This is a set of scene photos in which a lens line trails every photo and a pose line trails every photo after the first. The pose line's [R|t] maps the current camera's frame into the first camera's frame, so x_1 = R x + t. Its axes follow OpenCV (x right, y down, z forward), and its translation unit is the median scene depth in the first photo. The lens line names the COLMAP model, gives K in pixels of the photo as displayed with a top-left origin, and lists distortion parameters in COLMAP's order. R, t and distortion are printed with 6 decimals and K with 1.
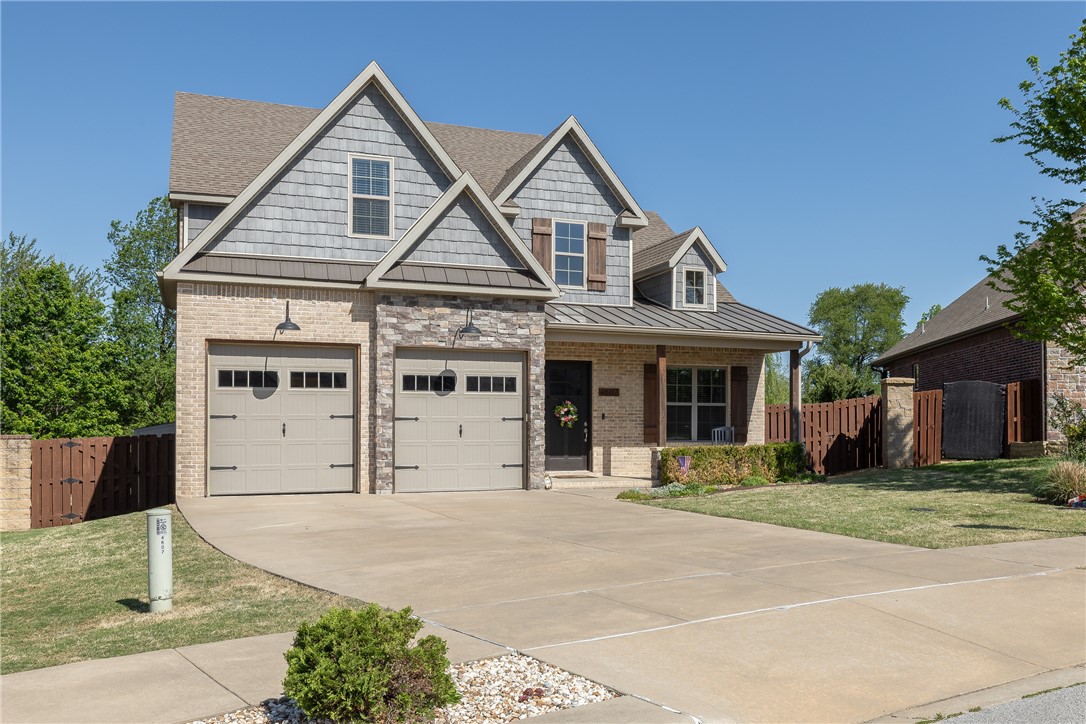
lens RADIAL K [[1002.2, 0, 640.6], [0, 1002.2, 424.9], [0, 0, 1]] dist [0.007559, 0.003959]
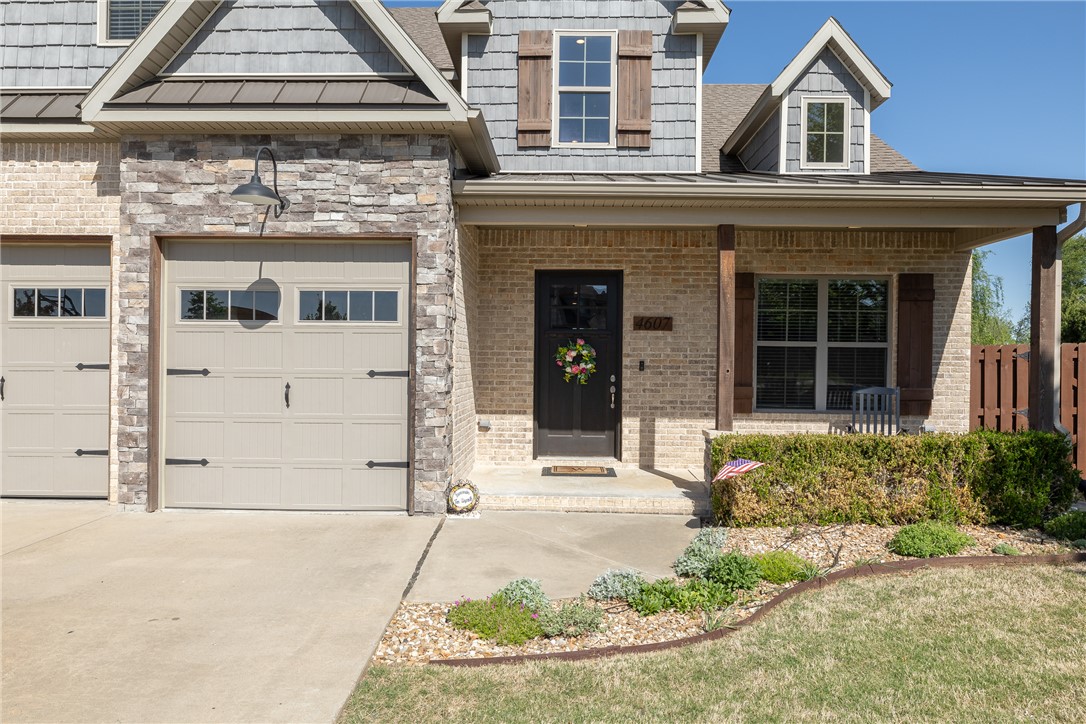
lens RADIAL K [[700.6, 0, 539.9], [0, 700.6, 365.4], [0, 0, 1]] dist [-0.002833, 0.000535]
pose [[0.903340, 0.012886, -0.428731, 0.096838], [-0.008760, 0.999894, 0.011595, -0.014990], [0.428835, -0.006718, 0.903358, 0.716777]]
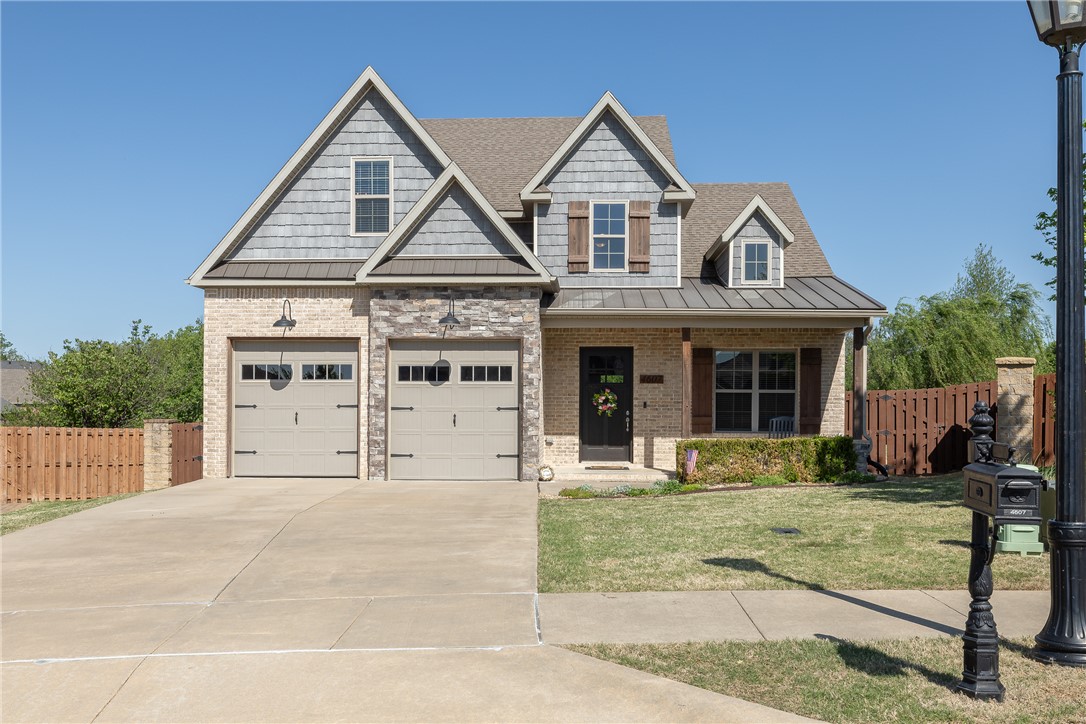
lens RADIAL K [[944.1, 0, 545.4], [0, 944.1, 413.7], [0, 0, 1]] dist [0.006031, 0.001582]
pose [[0.899300, 0.006507, -0.437284, 0.315009], [-0.002546, 0.999950, 0.009645, -0.010030], [0.437325, -0.007561, 0.899272, 0.183109]]
